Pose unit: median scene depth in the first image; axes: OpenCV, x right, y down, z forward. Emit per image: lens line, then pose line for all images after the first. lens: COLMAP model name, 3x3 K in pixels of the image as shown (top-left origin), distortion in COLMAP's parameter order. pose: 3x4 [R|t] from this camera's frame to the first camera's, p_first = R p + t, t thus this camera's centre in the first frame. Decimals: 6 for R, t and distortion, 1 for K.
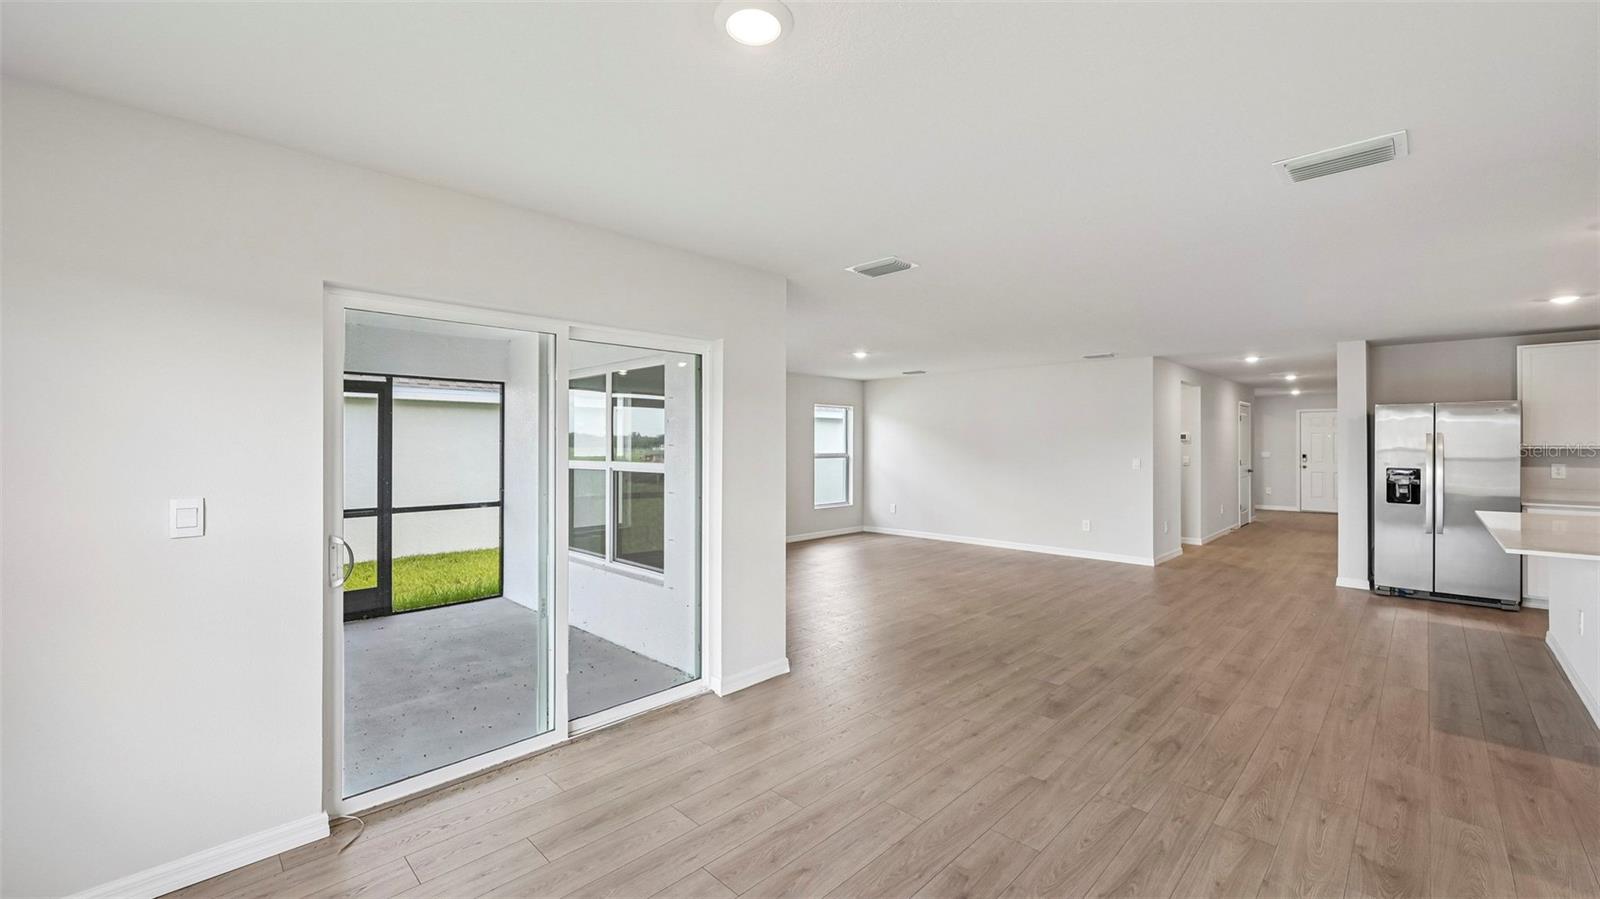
lens RADIAL K [[647.3, 0, 805.4], [0, 647.3, 441.4], [0, 0, 1]] dist [-0.000920, -0.000278]
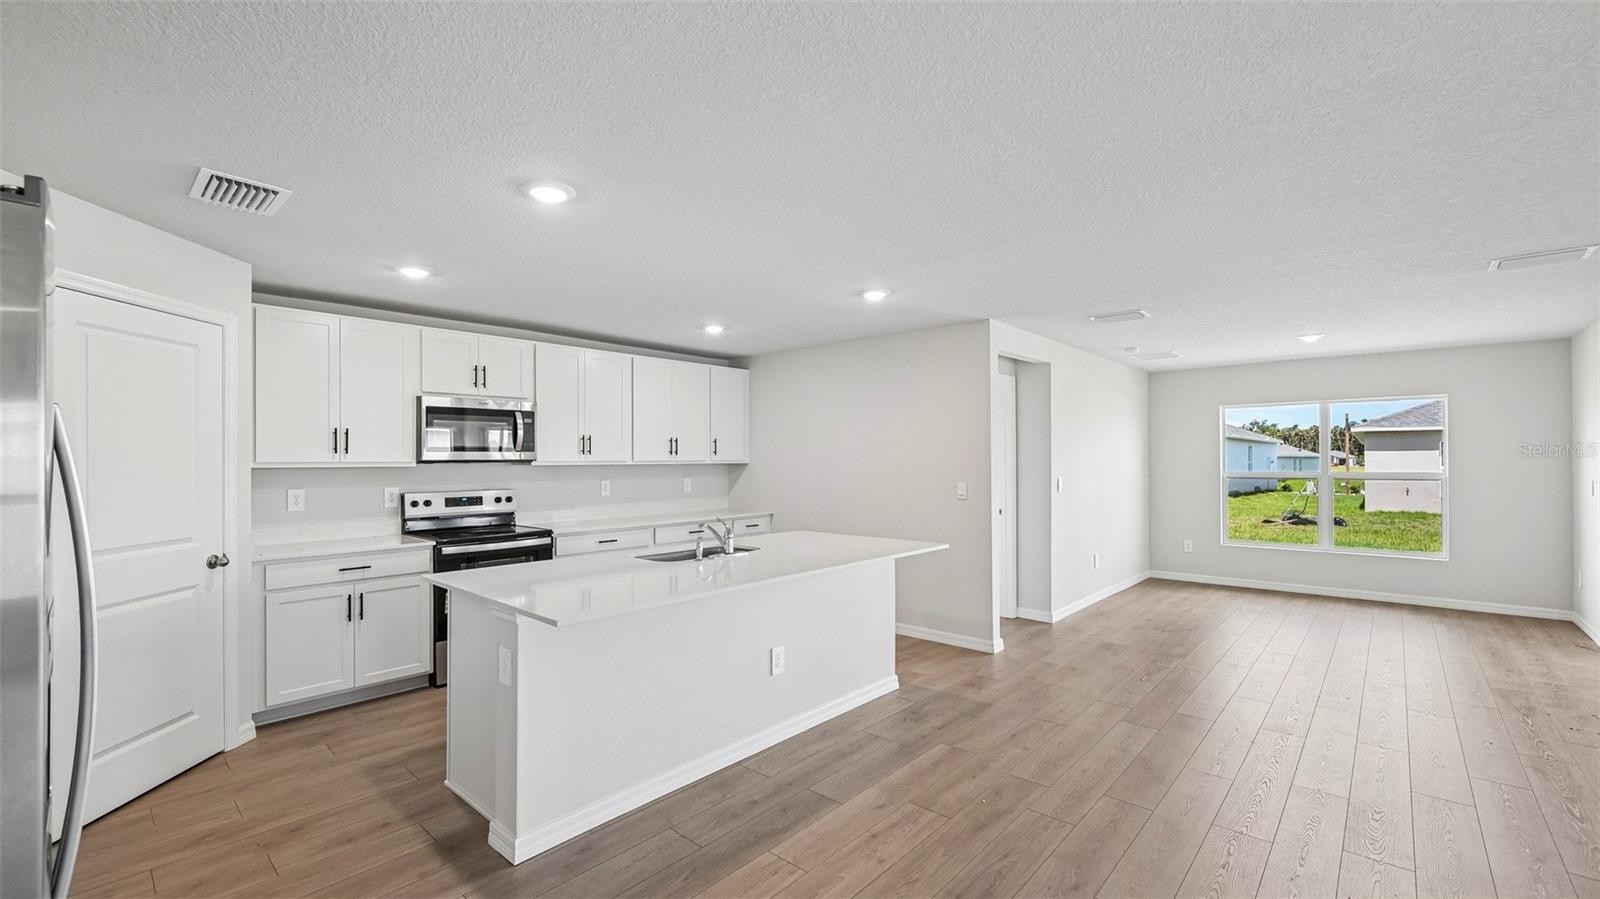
lens RADIAL K [[686.4, 0, 814.0], [0, 686.4, 457.4], [0, 0, 1]] dist [0.020823, 0.000059]
pose [[-0.998243, -0.000099, -0.059256, 1.058398], [0.000075, 0.999996, -0.002948, 0.002671], [0.059256, -0.002948, -0.998238, 1.707658]]
